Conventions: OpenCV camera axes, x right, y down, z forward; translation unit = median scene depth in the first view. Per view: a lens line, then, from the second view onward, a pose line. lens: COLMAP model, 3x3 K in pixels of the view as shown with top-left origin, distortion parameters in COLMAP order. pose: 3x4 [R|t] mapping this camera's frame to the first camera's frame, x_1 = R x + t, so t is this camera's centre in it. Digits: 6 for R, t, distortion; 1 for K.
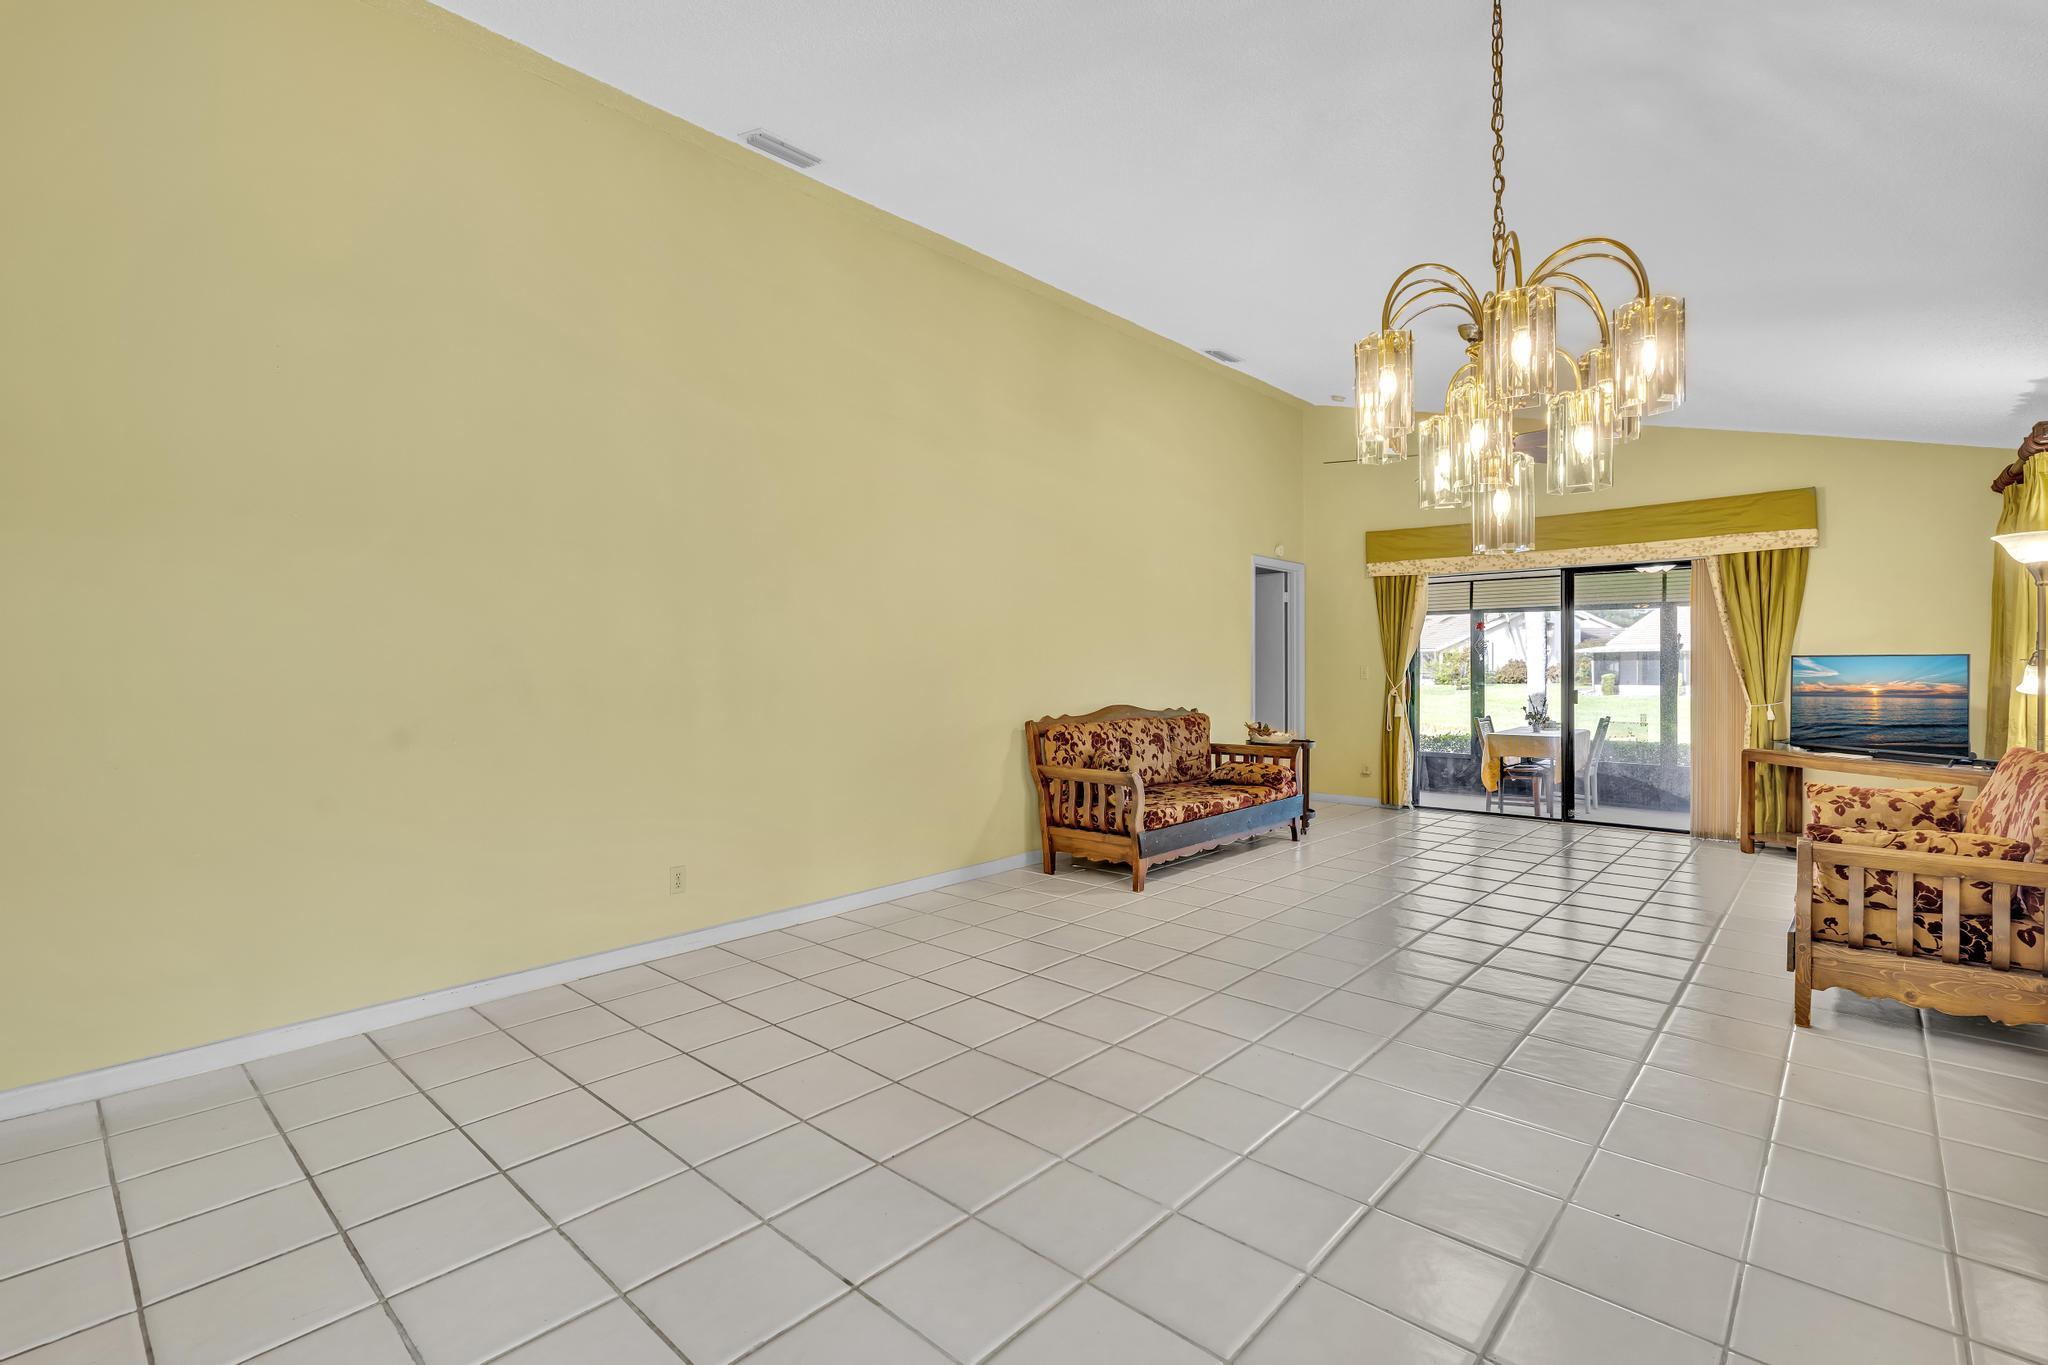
lens RADIAL K [[921.5, 0, 994.2], [0, 921.5, 684.5], [0, 0, 1]] dist [-0.009294, 0.001435]
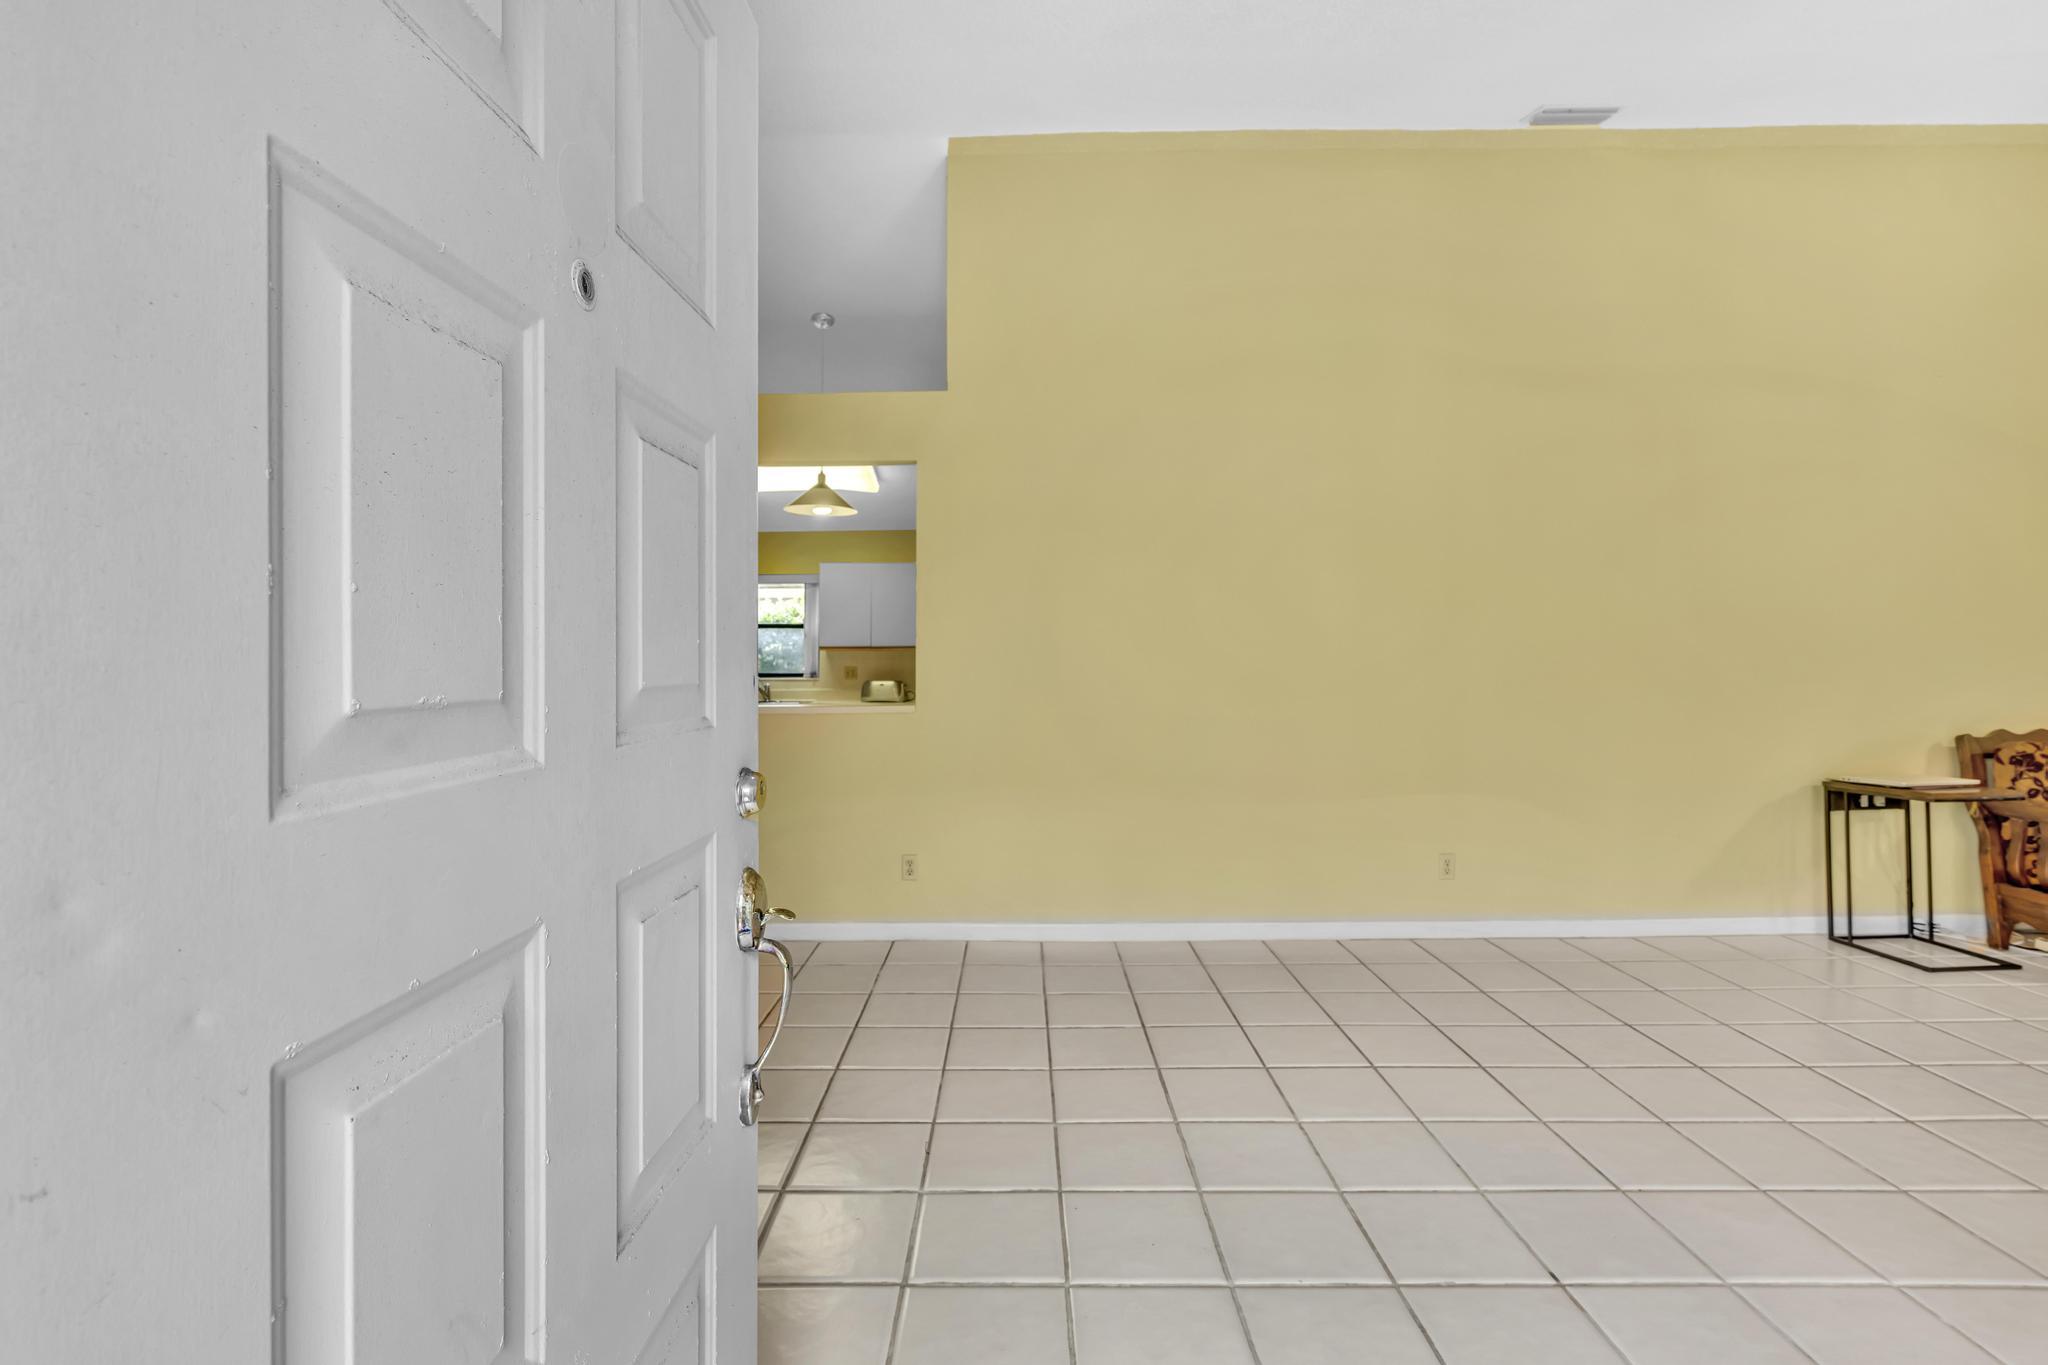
lens RADIAL K [[921.5, 0, 1026.4], [0, 921.5, 667.4], [0, 0, 1]] dist [-0.009294, 0.001435]
pose [[0.684678, 0.006175, -0.728819, 0.057802], [-0.013385, 0.999902, -0.004103, -0.000858], [0.728723, 0.012564, 0.684694, -0.038077]]
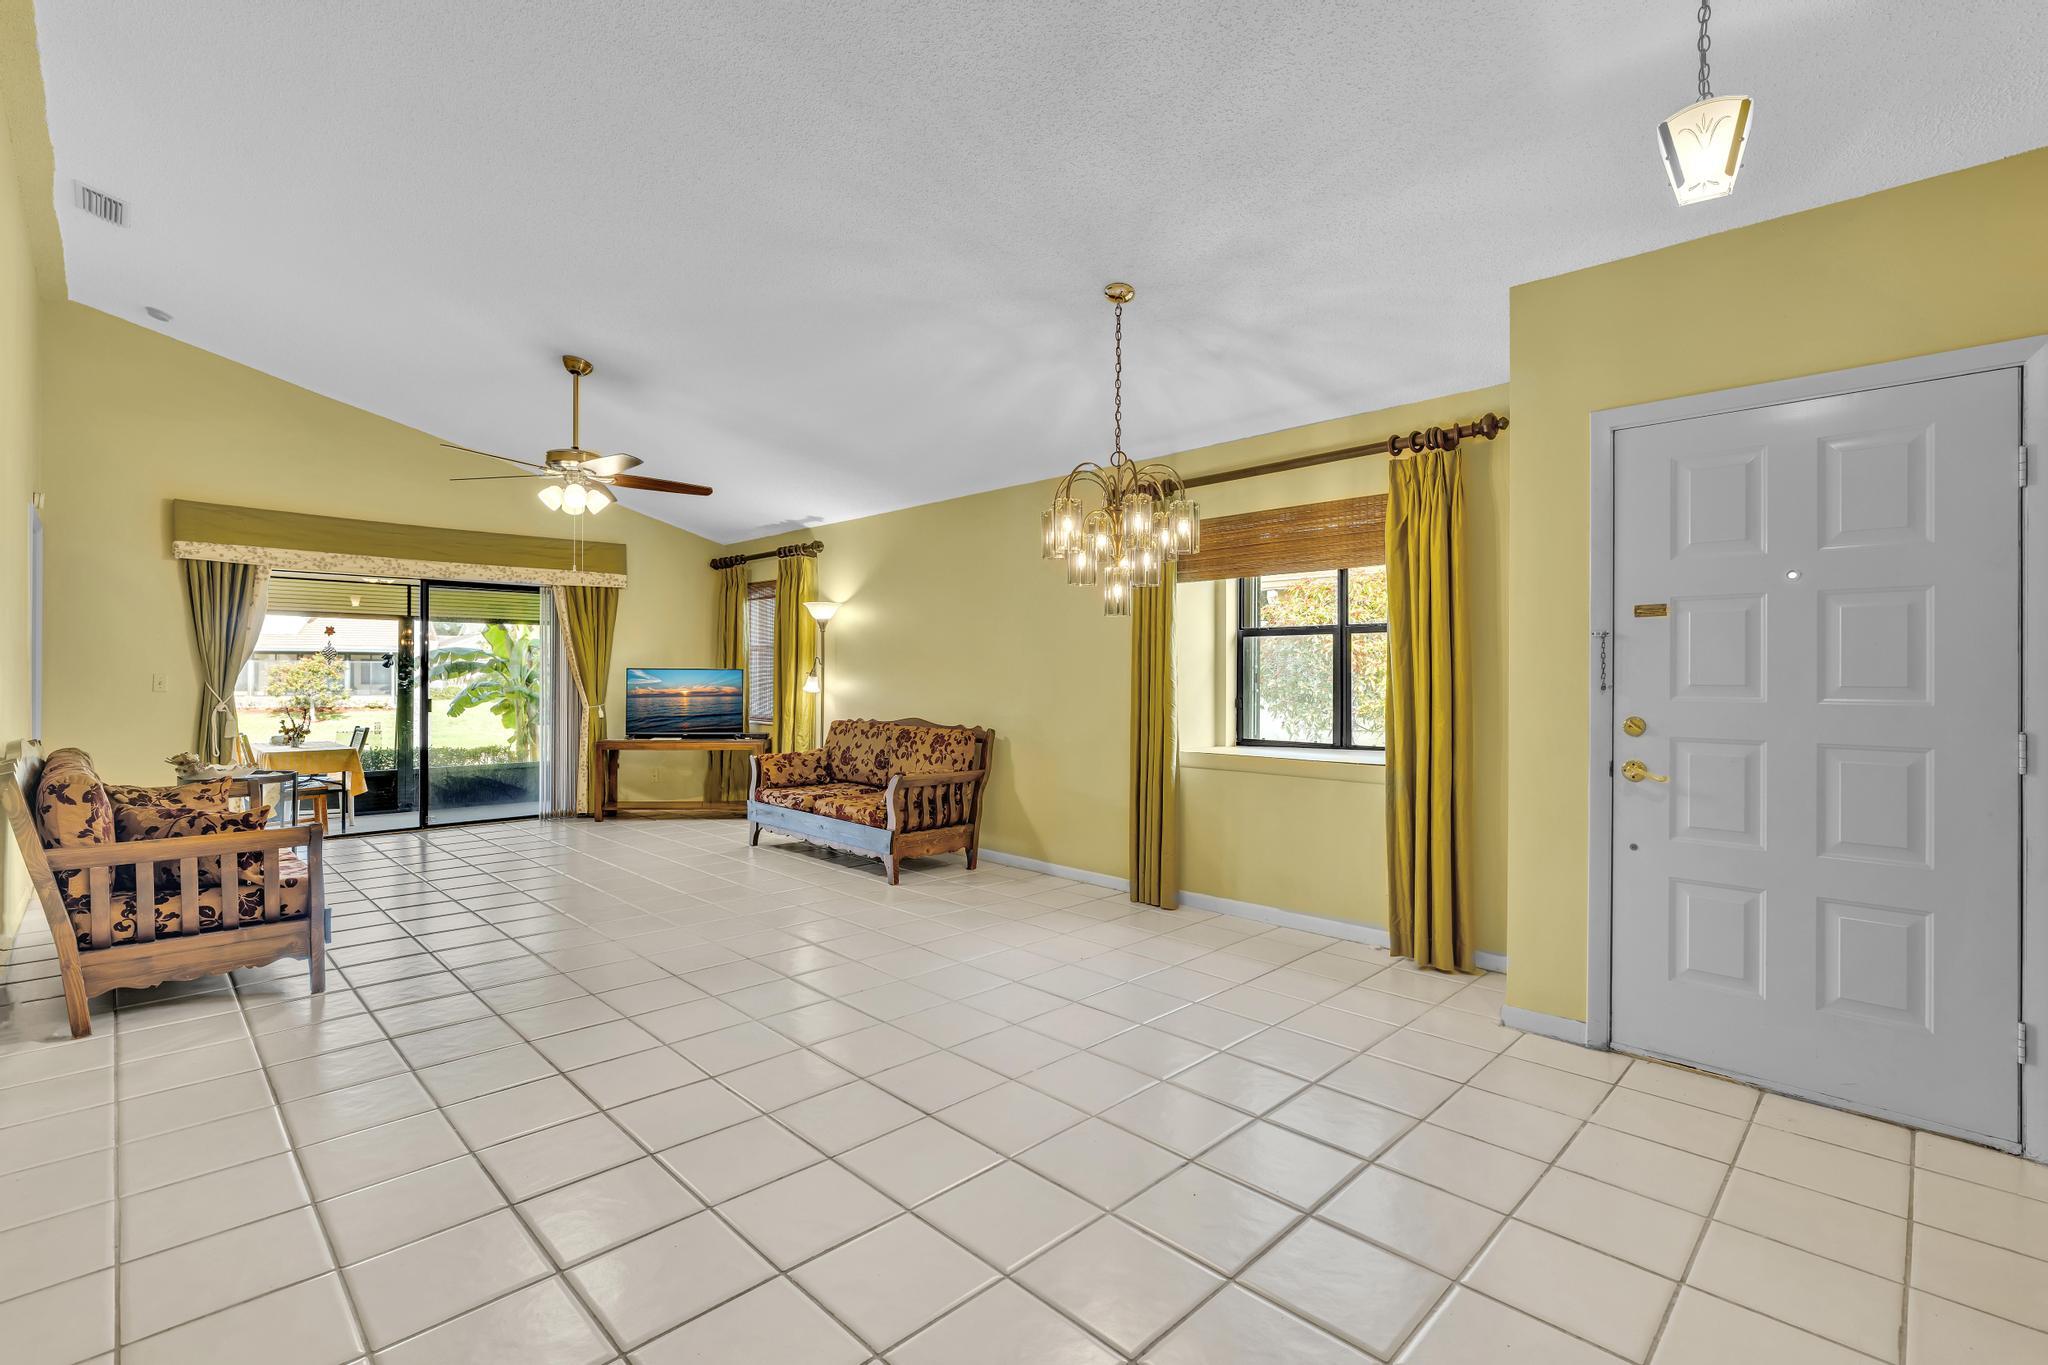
lens RADIAL K [[921.5, 0, 1020.4], [0, 921.5, 669.7], [0, 0, 1]] dist [-0.009294, 0.001435]
pose [[0.038534, 0.009309, 0.999214, -0.484341], [0.017917, 0.999789, -0.010006, -0.005468], [-0.999097, 0.018289, 0.038359, 0.395639]]
